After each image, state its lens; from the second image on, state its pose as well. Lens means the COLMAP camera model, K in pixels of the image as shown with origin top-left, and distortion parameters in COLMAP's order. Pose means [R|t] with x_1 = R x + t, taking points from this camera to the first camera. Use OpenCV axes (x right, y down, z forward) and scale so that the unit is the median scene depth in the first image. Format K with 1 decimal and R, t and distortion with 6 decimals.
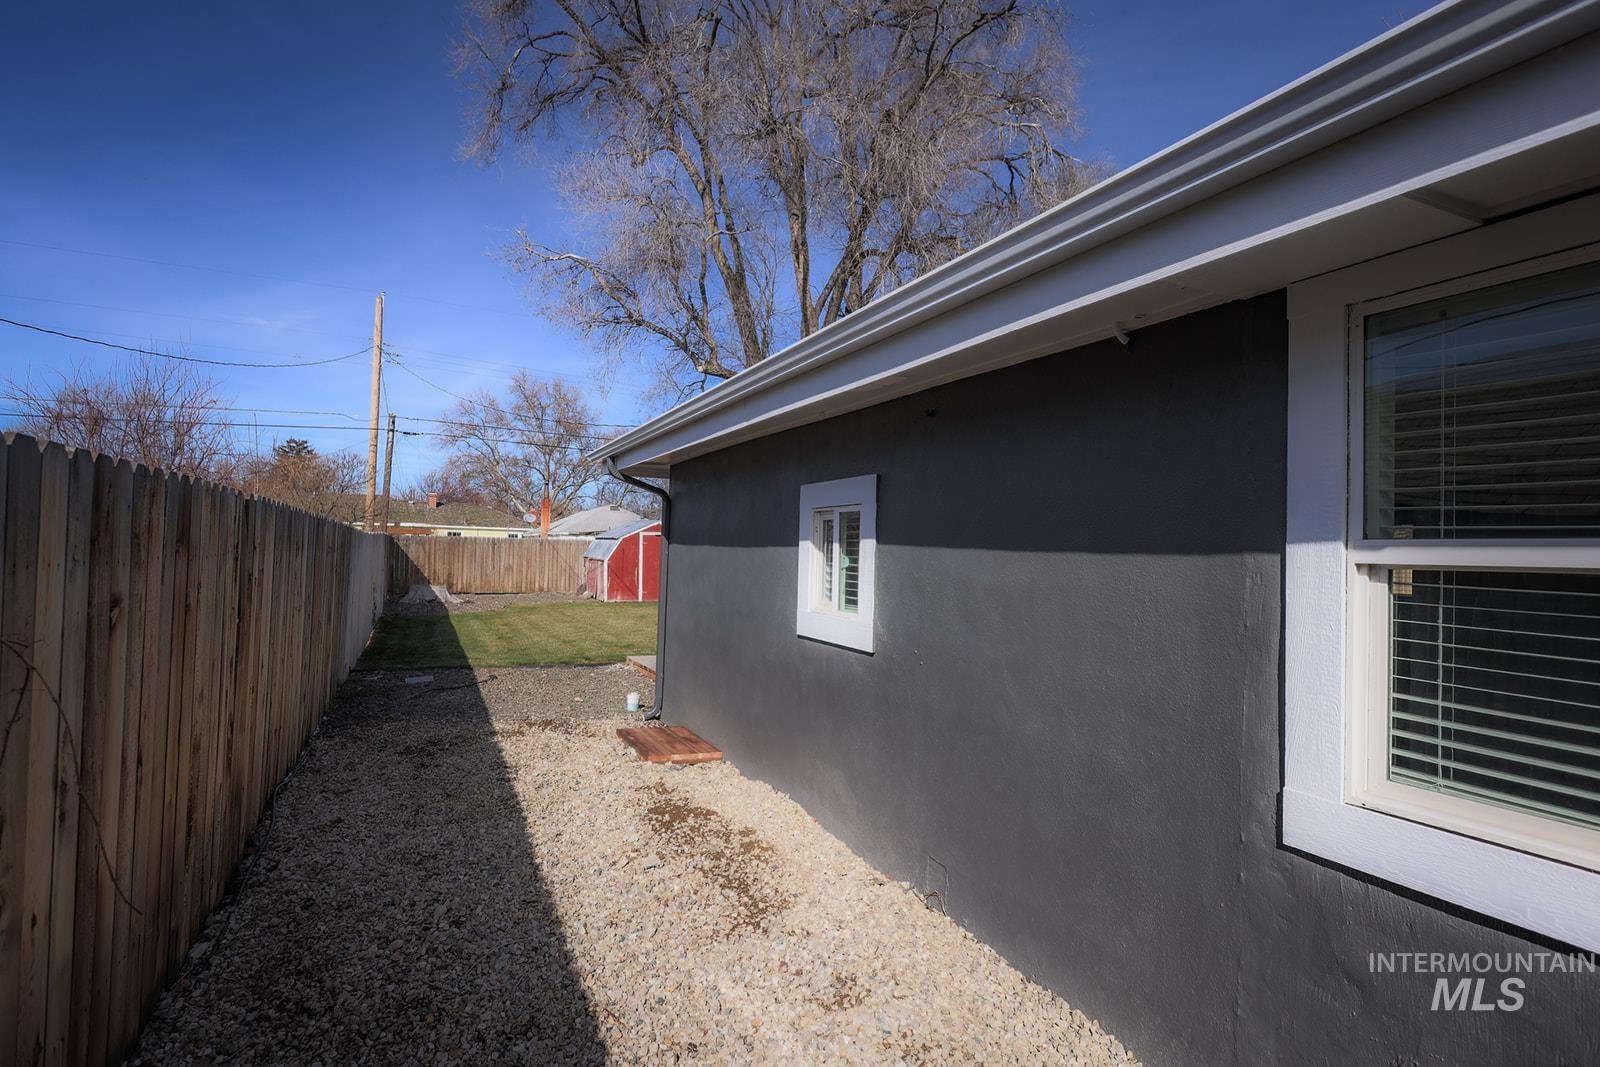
lens RADIAL K [[782.1, 0, 803.9], [0, 782.1, 532.2], [0, 0, 1]] dist [-0.000208, 0.002121]
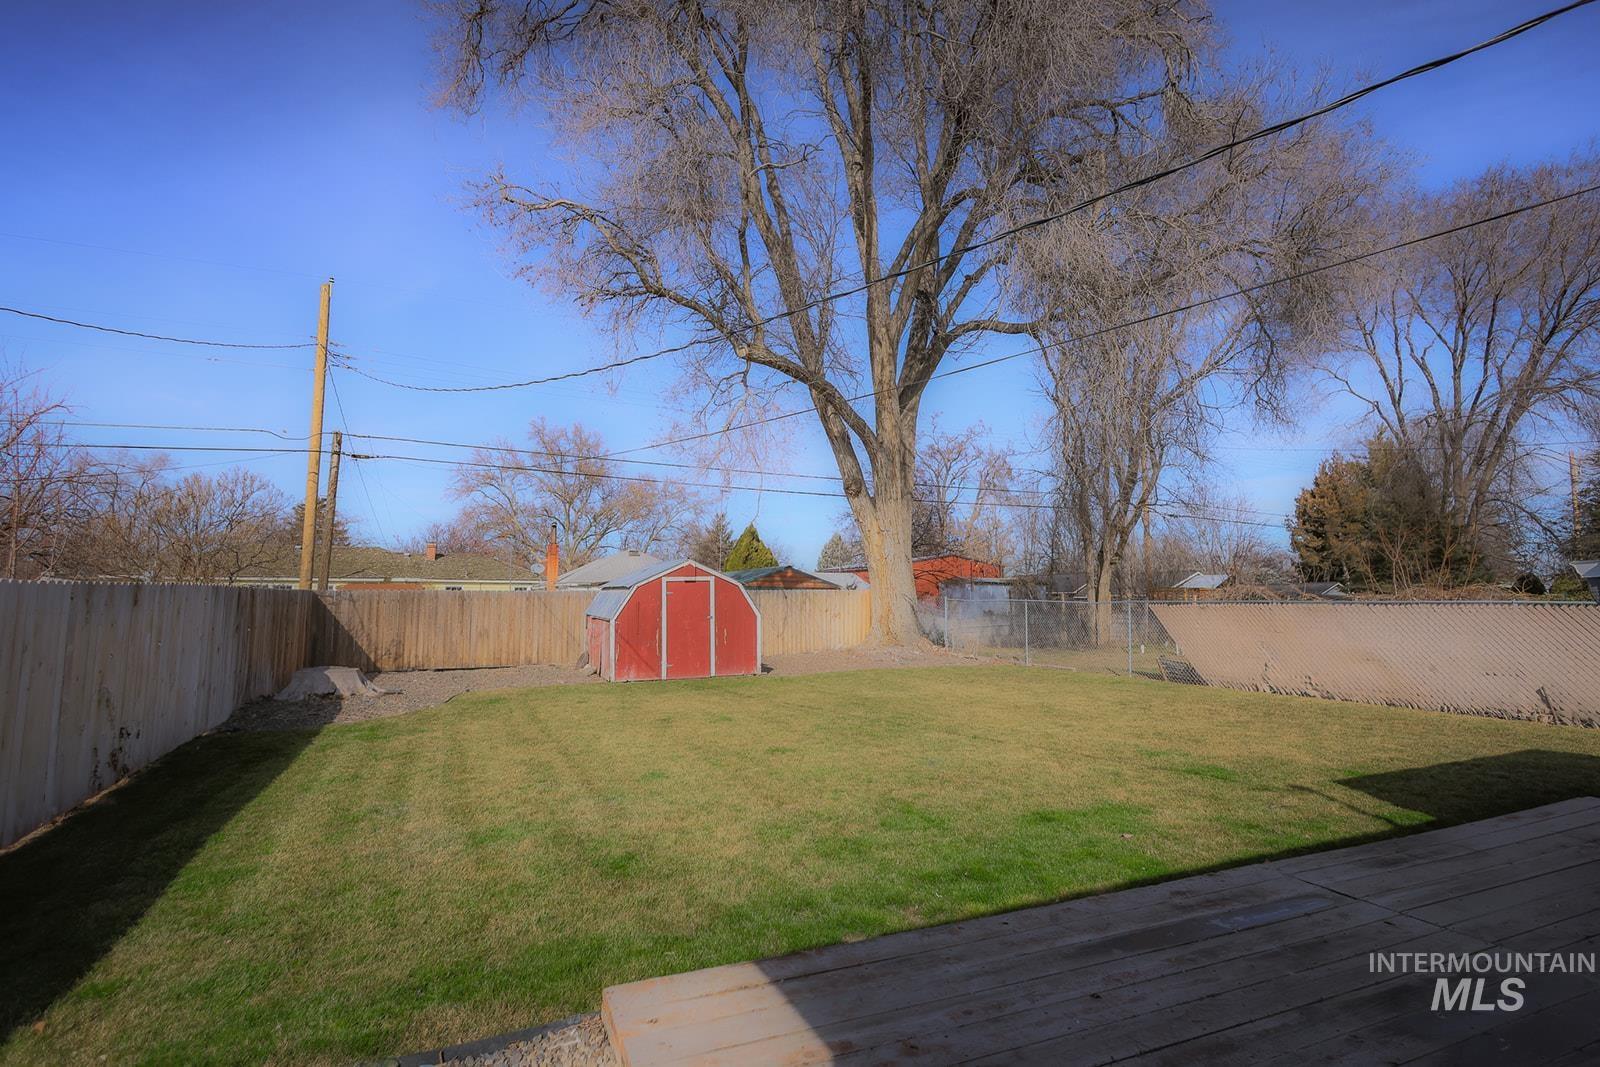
lens RADIAL K [[782.1, 0, 798.3], [0, 782.1, 522.0], [0, 0, 1]] dist [-0.000208, 0.002121]
pose [[0.998867, -0.028363, -0.038225, -0.052589], [0.025433, 0.996853, -0.075077, 0.005159], [0.040234, 0.074020, 0.996445, 0.266916]]
